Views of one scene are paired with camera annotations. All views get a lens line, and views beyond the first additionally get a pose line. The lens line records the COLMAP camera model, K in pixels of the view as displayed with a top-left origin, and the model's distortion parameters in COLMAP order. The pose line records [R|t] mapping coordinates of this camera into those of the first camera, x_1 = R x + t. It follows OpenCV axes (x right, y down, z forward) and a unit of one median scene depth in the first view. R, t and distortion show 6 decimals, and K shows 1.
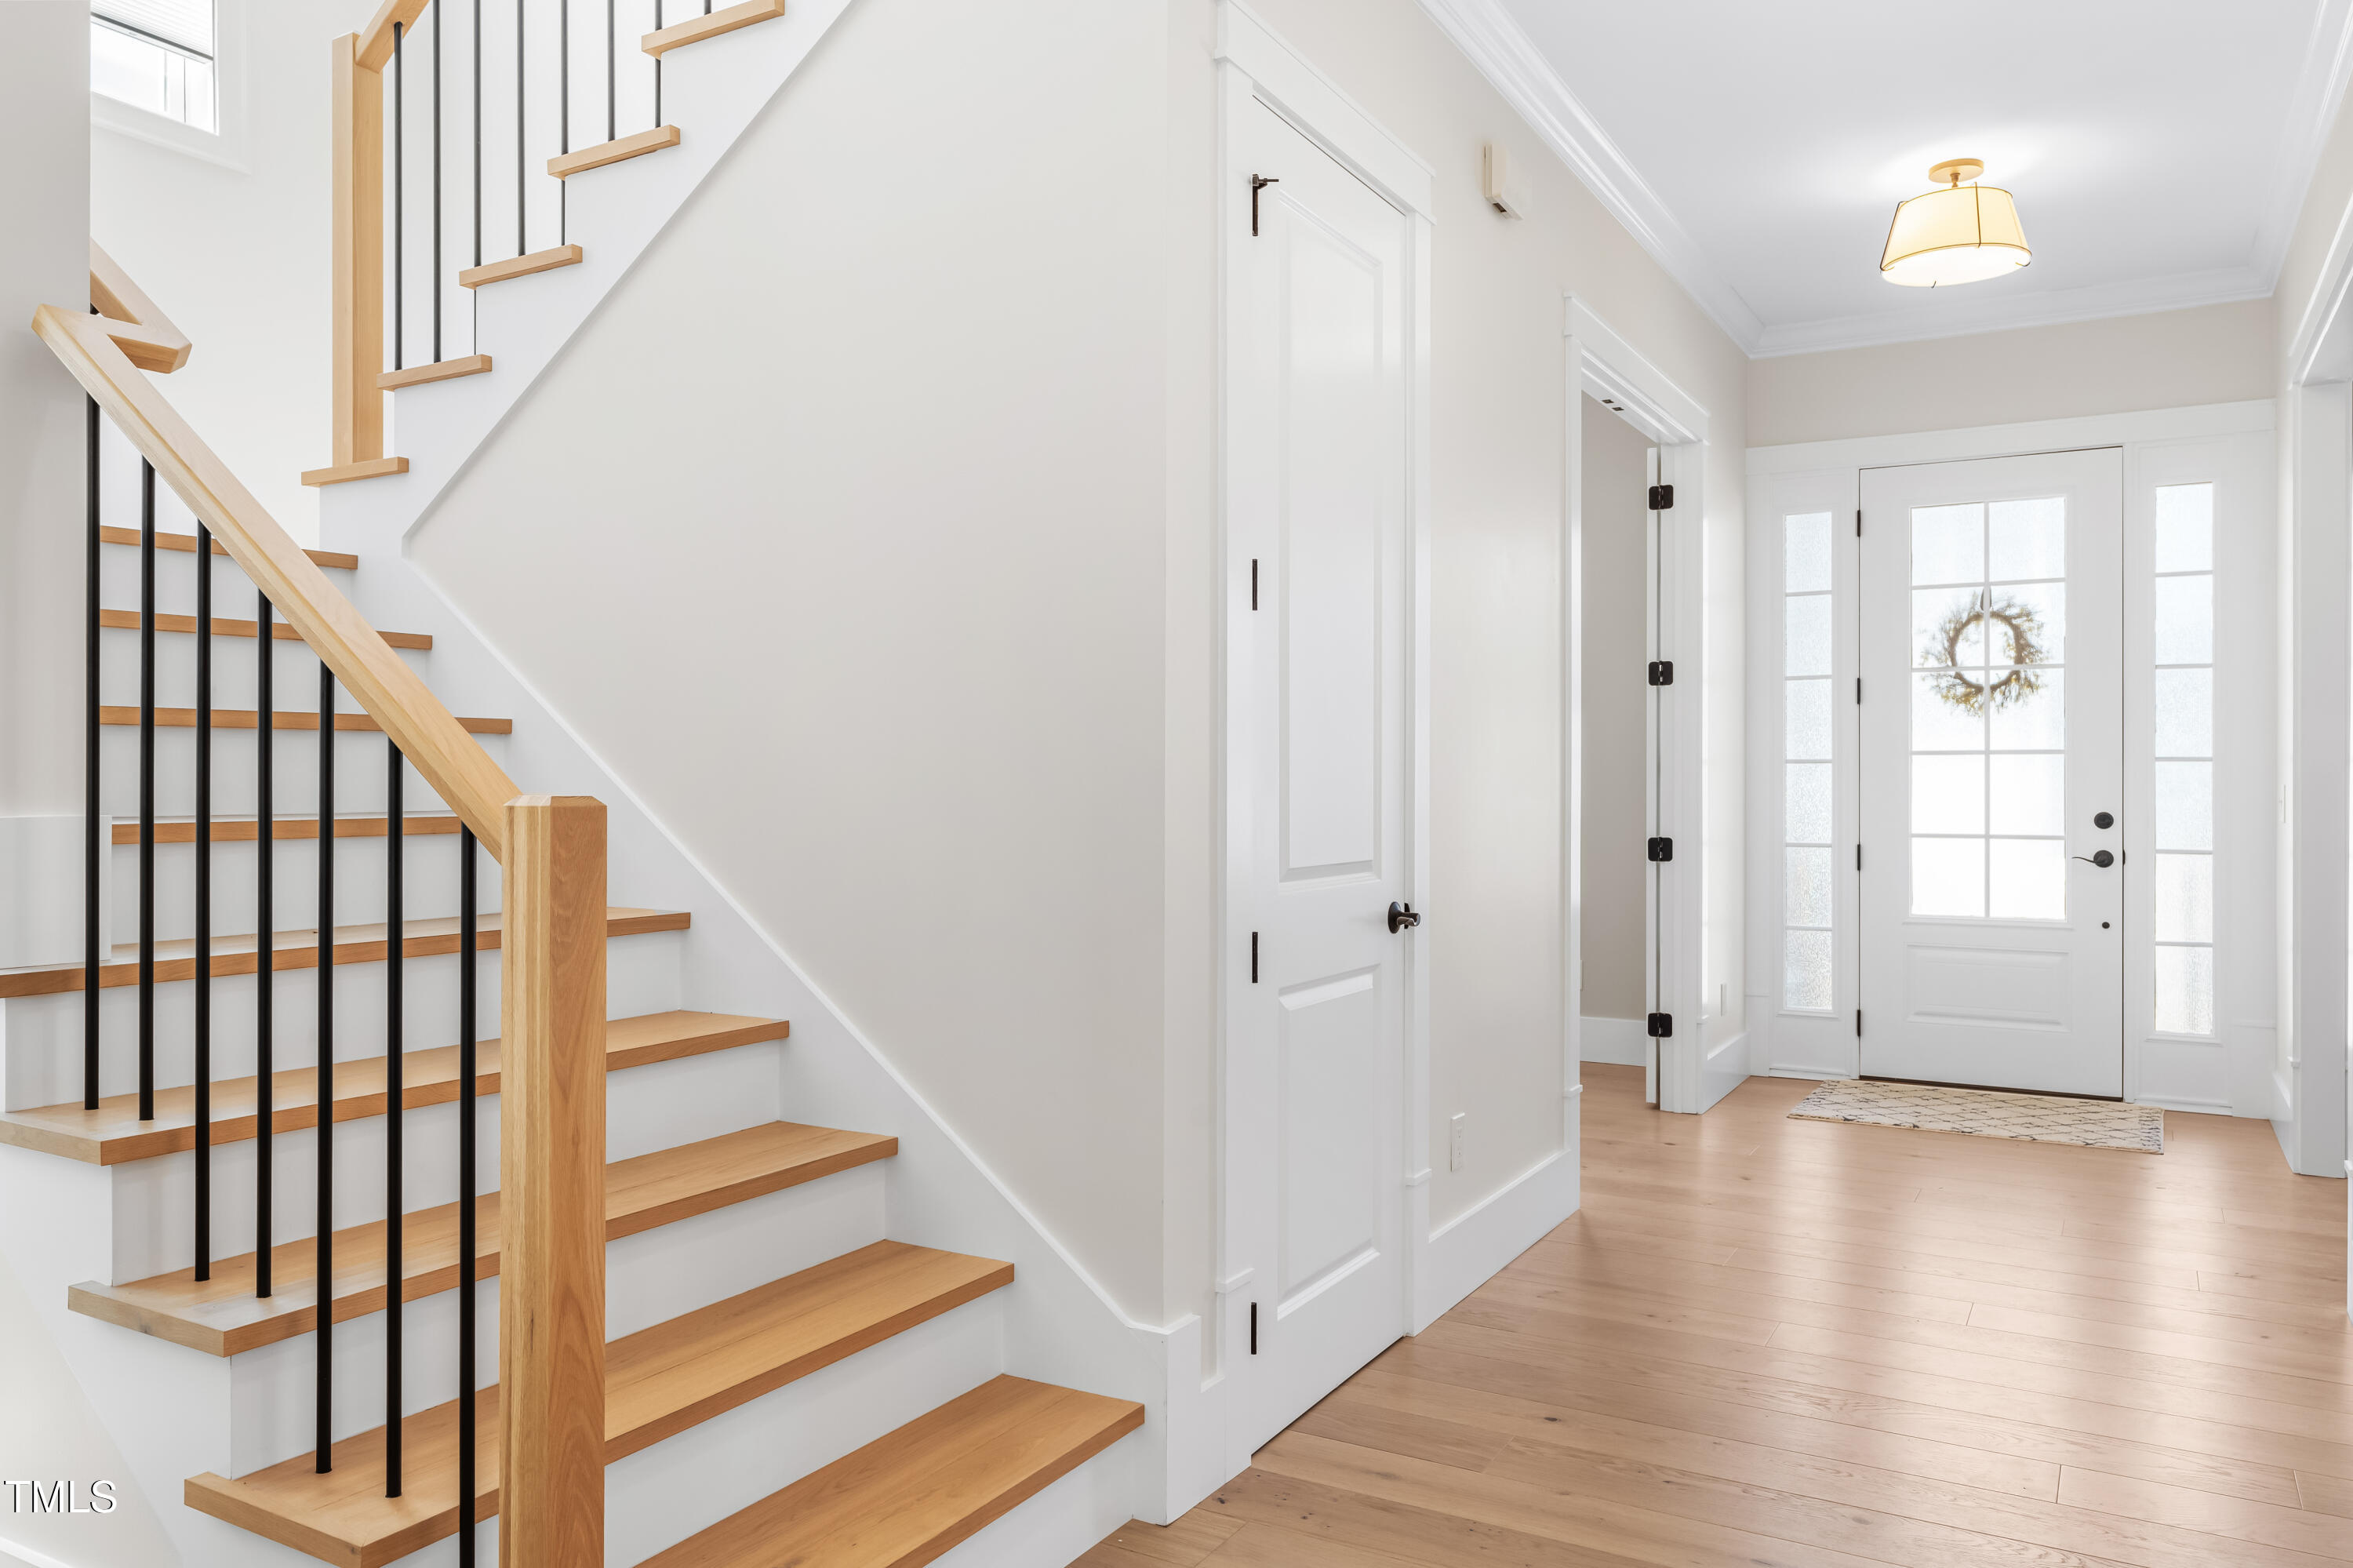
lens RADIAL K [[1641.7, 0, 1184.2], [0, 1641.7, 789.7], [0, 0, 1]] dist [-0.011394, 0.001174]
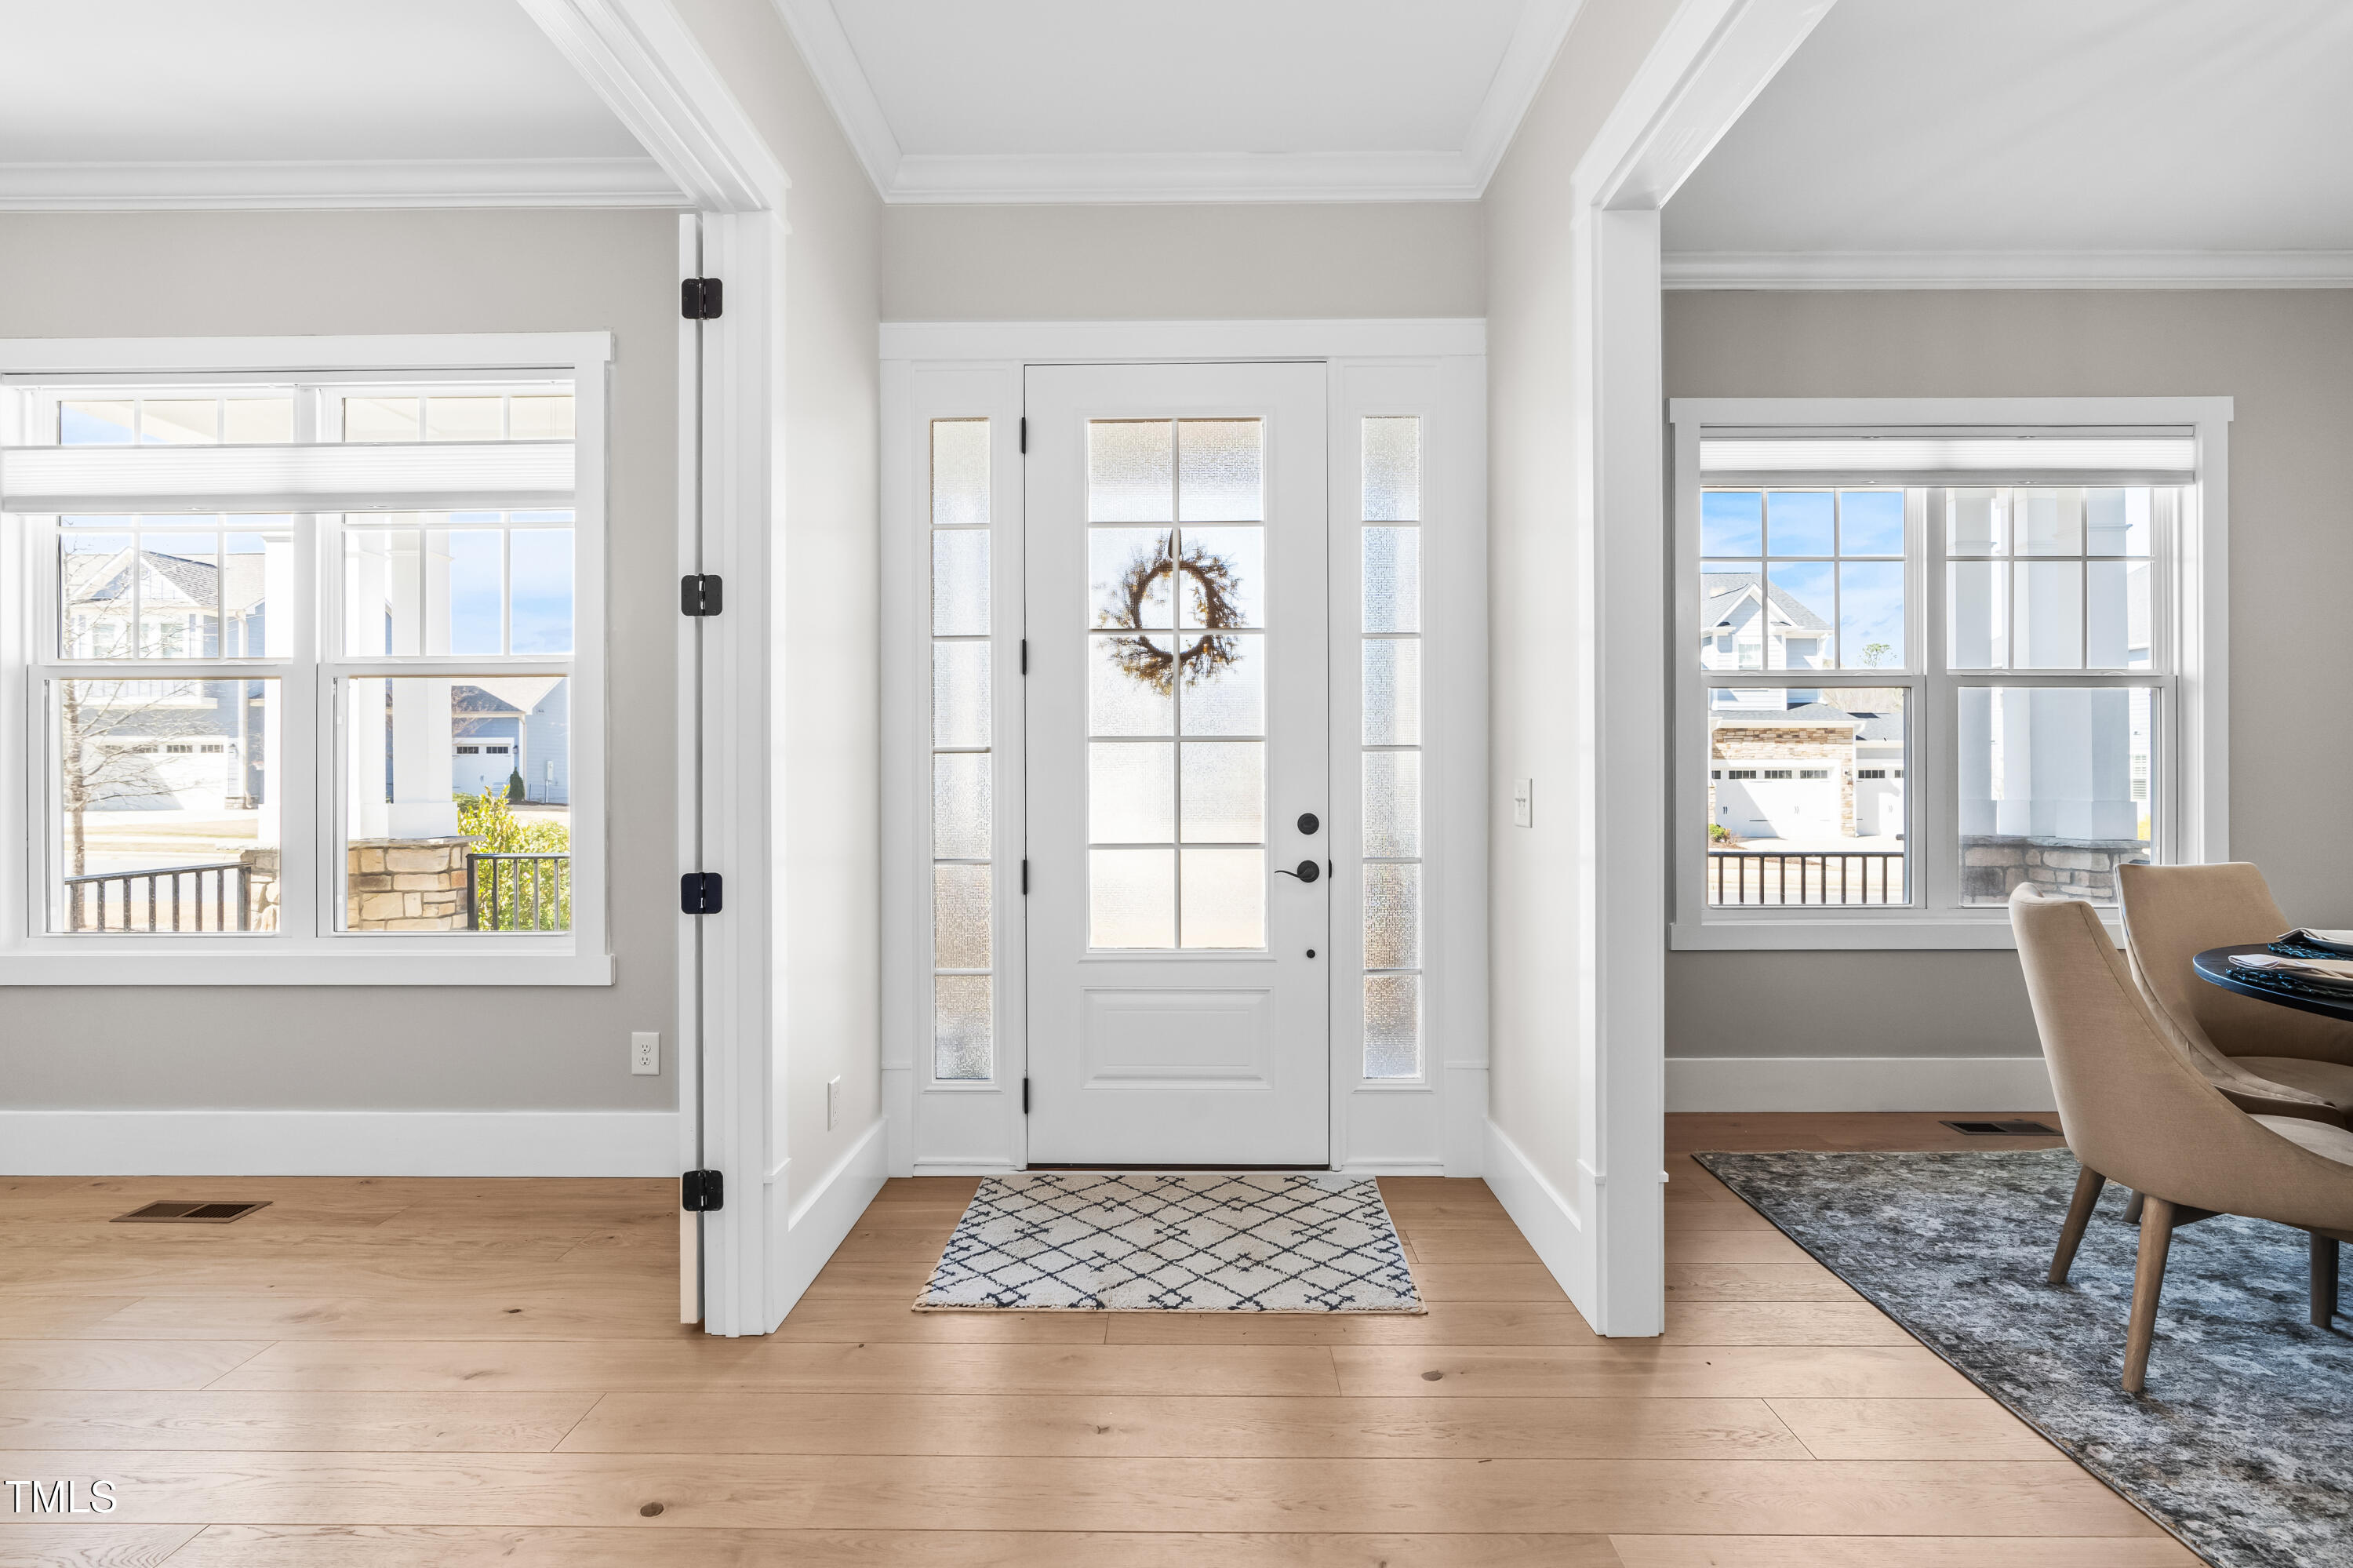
lens RADIAL K [[1077.5, 0, 1169.7], [0, 1077.5, 767.3], [0, 0, 1]] dist [-0.005728, 0.003457]
pose [[0.876190, 0.001025, 0.481964, 0.238497], [0.005185, 0.999920, -0.011553, -0.003366], [-0.481937, 0.012622, 0.876115, 0.549581]]
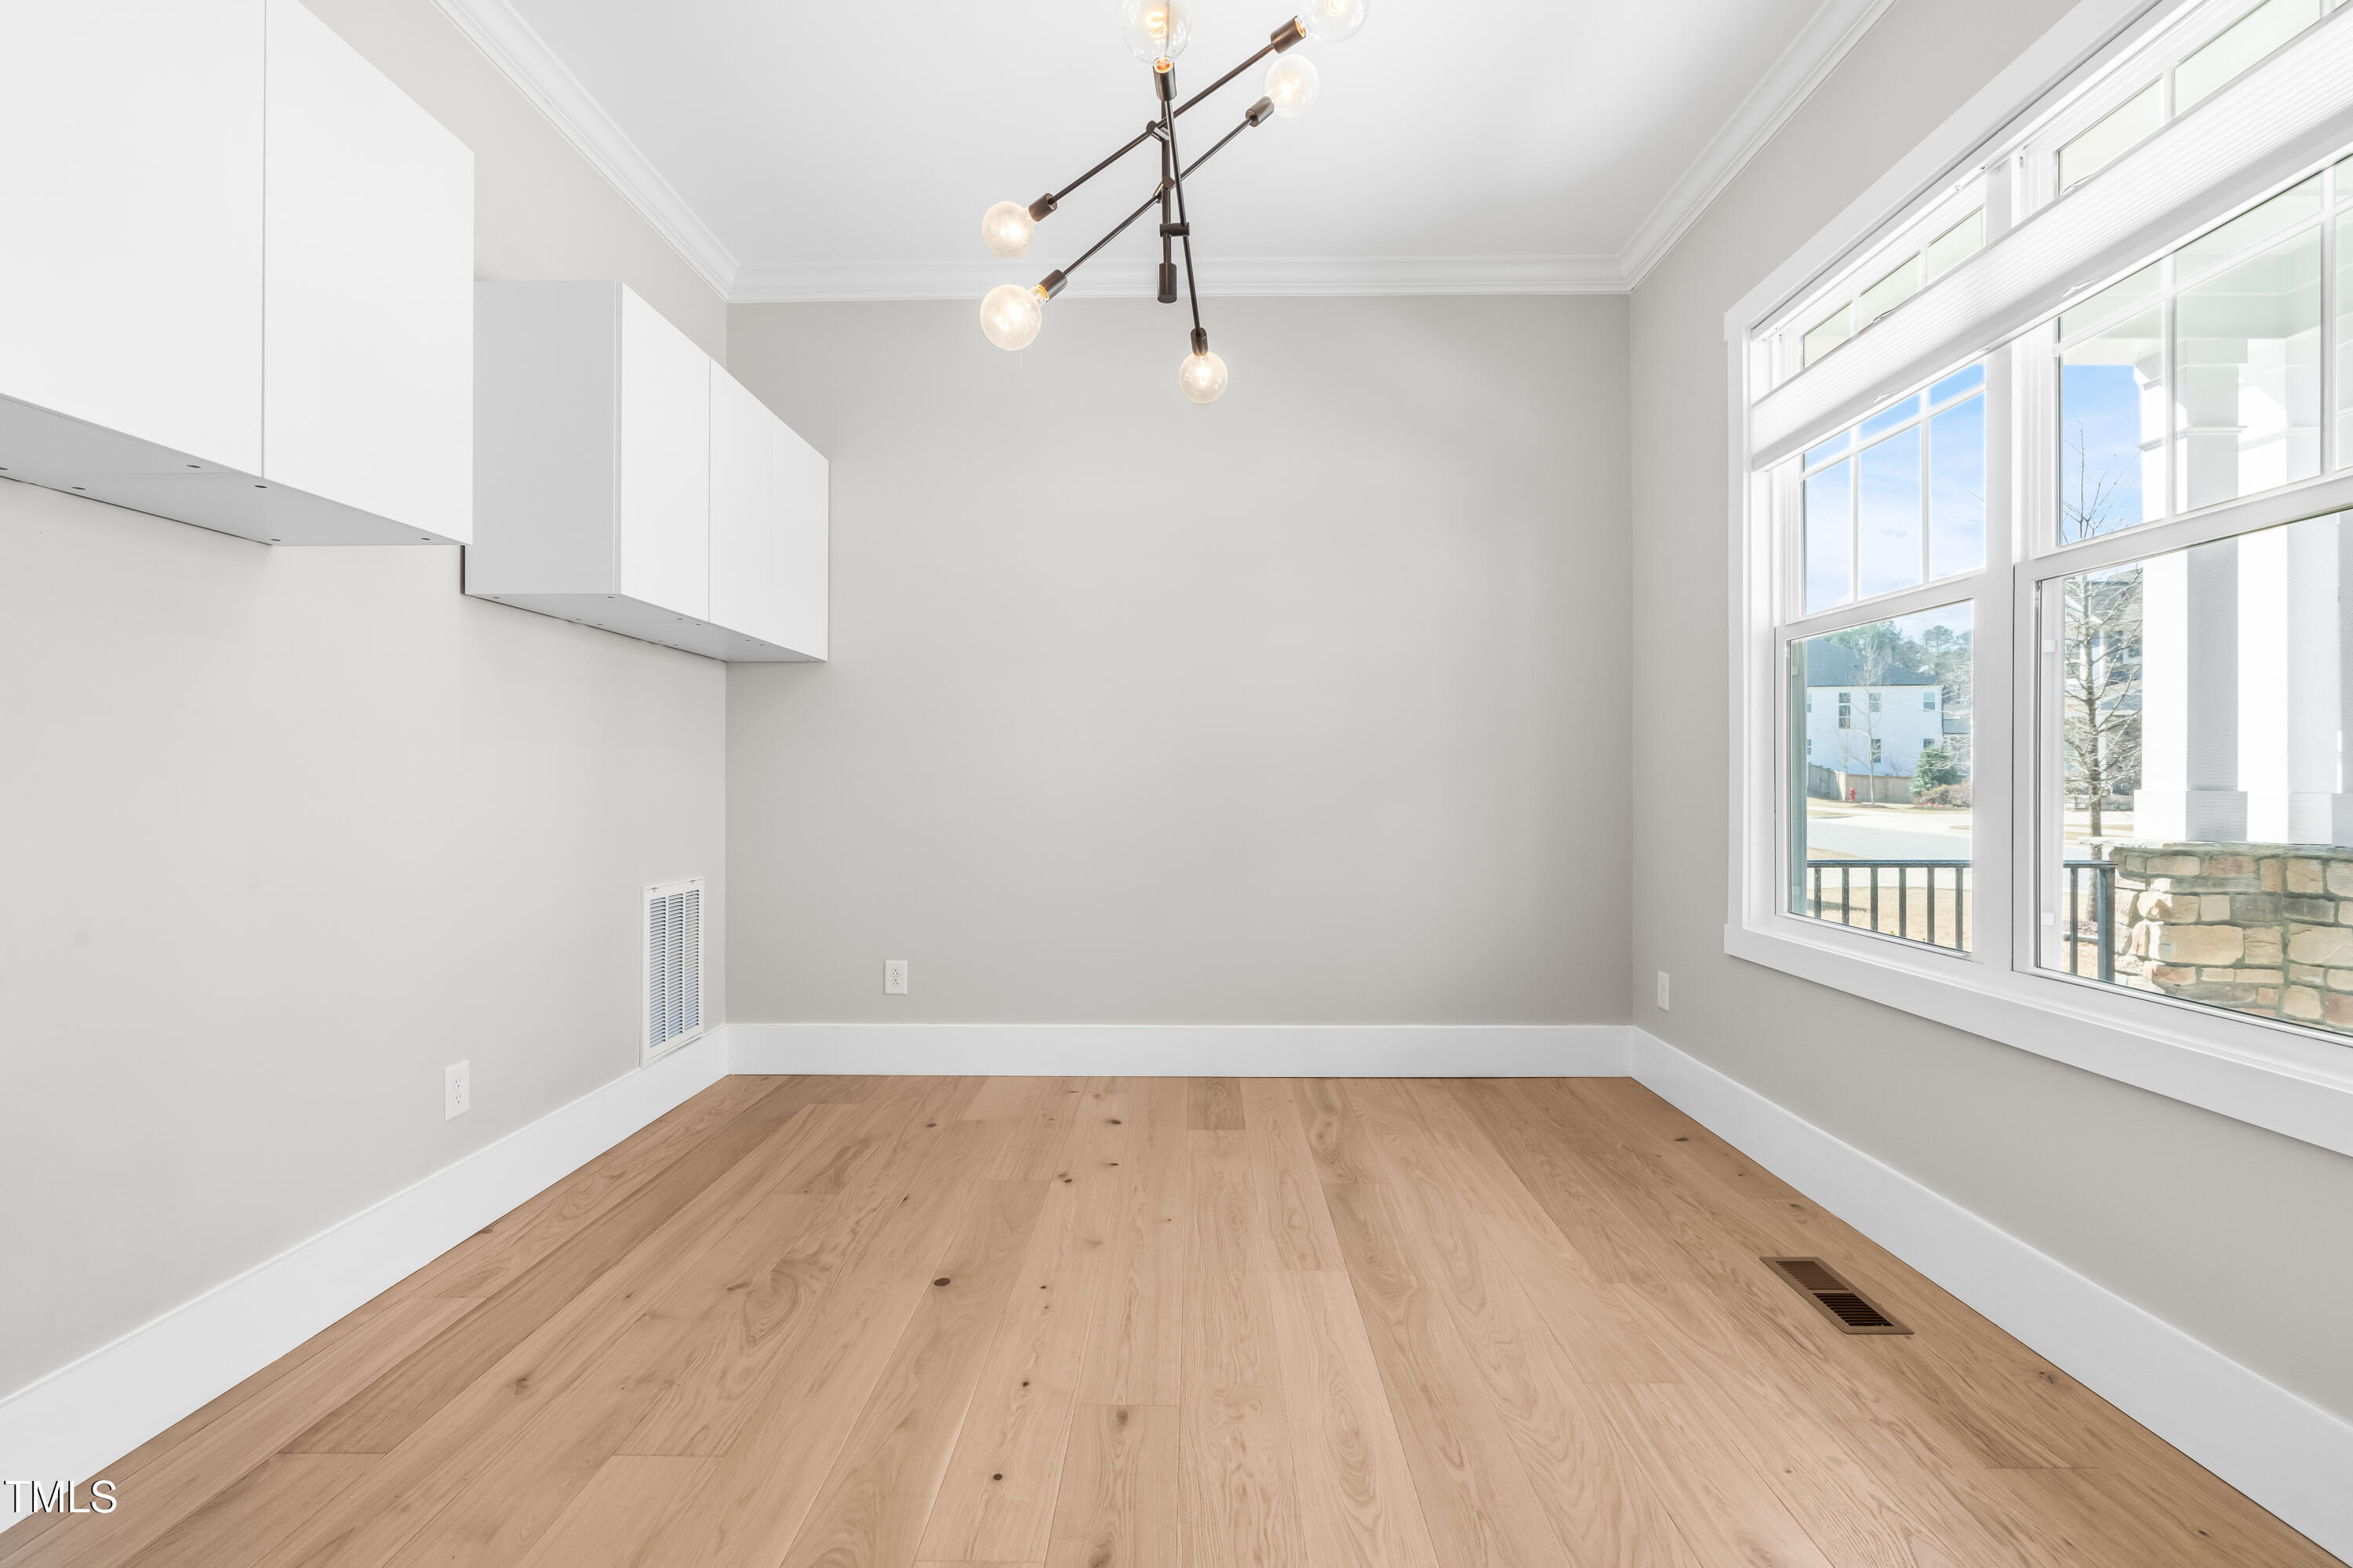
lens RADIAL K [[1077.5, 0, 1171.4], [0, 1077.5, 772.9], [0, 0, 1]] dist [-0.005728, 0.003457]
pose [[0.496278, 0.000222, -0.868164, 0.300334], [-0.009345, 0.999943, -0.005085, 0.012299], [0.868113, 0.010636, 0.496252, 0.811948]]
